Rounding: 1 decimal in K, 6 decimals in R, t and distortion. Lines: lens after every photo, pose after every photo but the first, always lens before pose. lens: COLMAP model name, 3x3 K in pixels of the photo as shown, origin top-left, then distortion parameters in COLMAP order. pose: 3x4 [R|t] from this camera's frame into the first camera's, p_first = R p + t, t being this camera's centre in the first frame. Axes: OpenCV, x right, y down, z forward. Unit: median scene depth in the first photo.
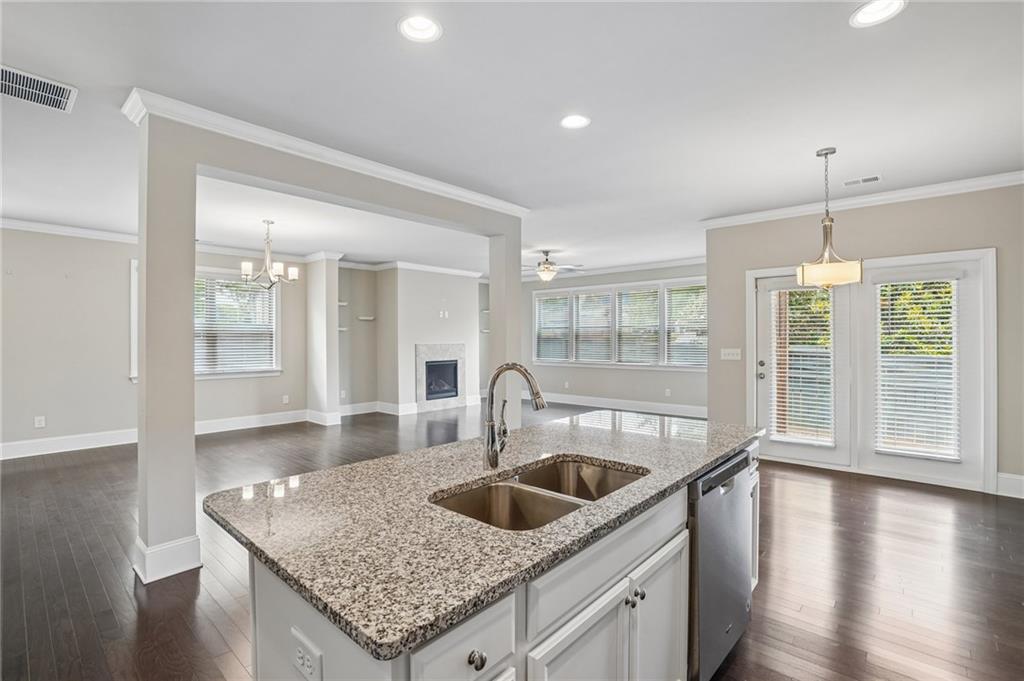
lens RADIAL K [[473.4, 0, 514.2], [0, 473.4, 341.4], [0, 0, 1]] dist [-0.033154, 0.005044]
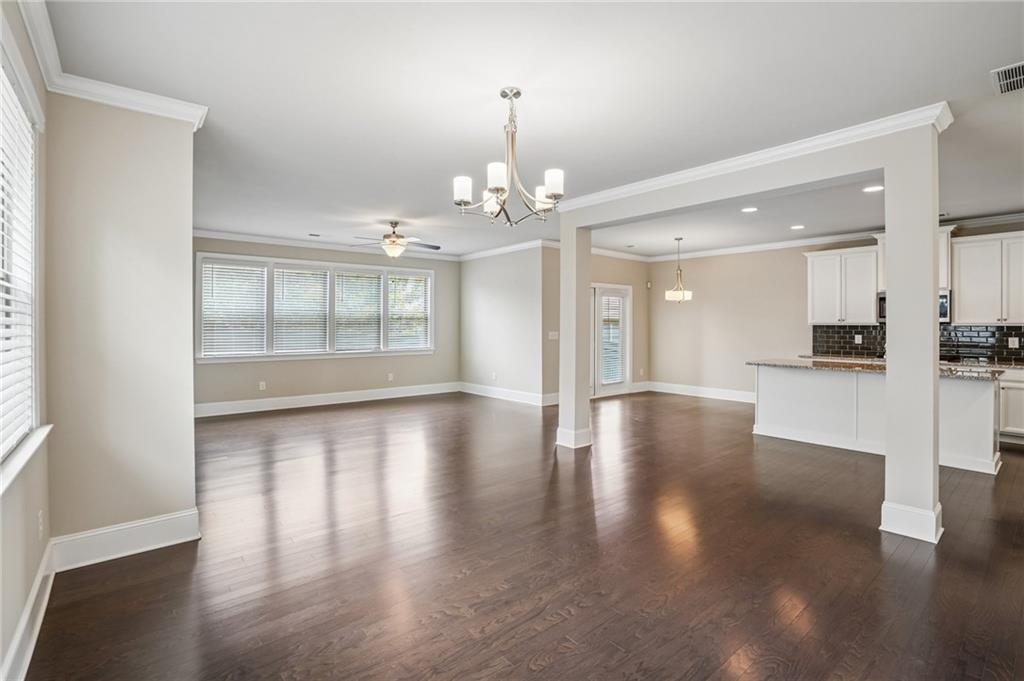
lens RADIAL K [[473.4, 0, 511.5], [0, 473.4, 330.9], [0, 0, 1]] dist [-0.033154, 0.005044]
pose [[0.163278, -0.012019, 0.986507, -0.639665], [0.001484, 0.999928, 0.011937, -0.003684], [-0.986579, -0.000485, 0.163284, 0.559061]]
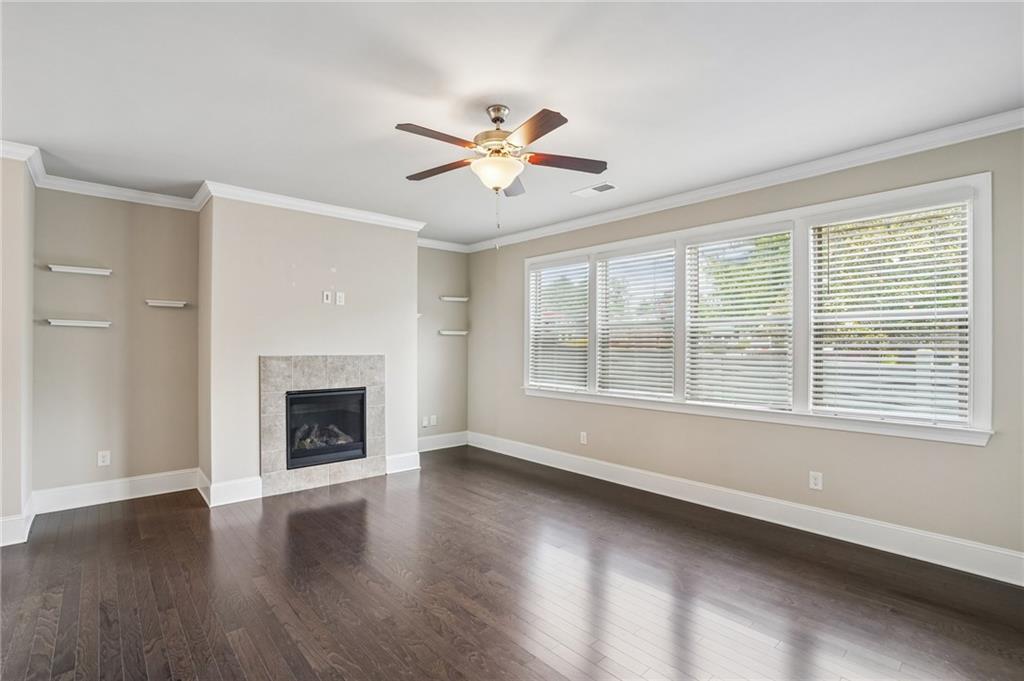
lens RADIAL K [[473.4, 0, 512.8], [0, 473.4, 347.7], [0, 0, 1]] dist [-0.033154, 0.005044]
pose [[0.993205, 0.006698, -0.116188, 0.107972], [-0.006756, 0.999977, -0.000105, -0.004925], [0.116184, 0.000890, 0.993227, 0.556238]]
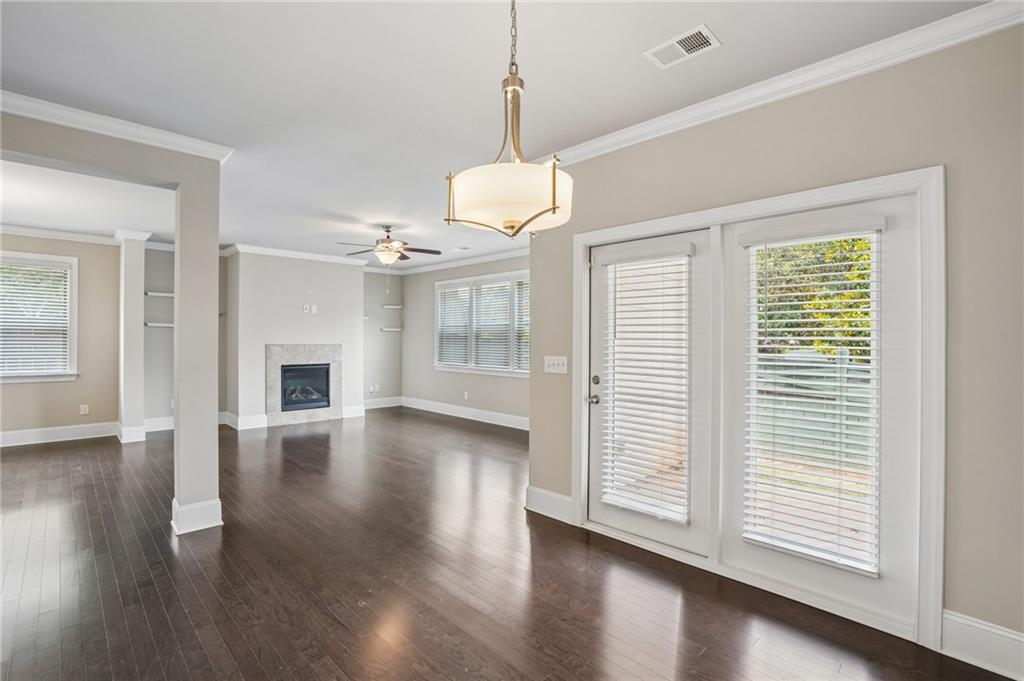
lens RADIAL K [[473.4, 0, 509.8], [0, 473.4, 343.0], [0, 0, 1]] dist [-0.033154, 0.005044]
pose [[0.997313, 0.009531, -0.072637, 0.281357], [-0.009245, 0.999948, 0.004273, -0.003507], [0.072674, -0.003590, 0.997349, 0.212311]]
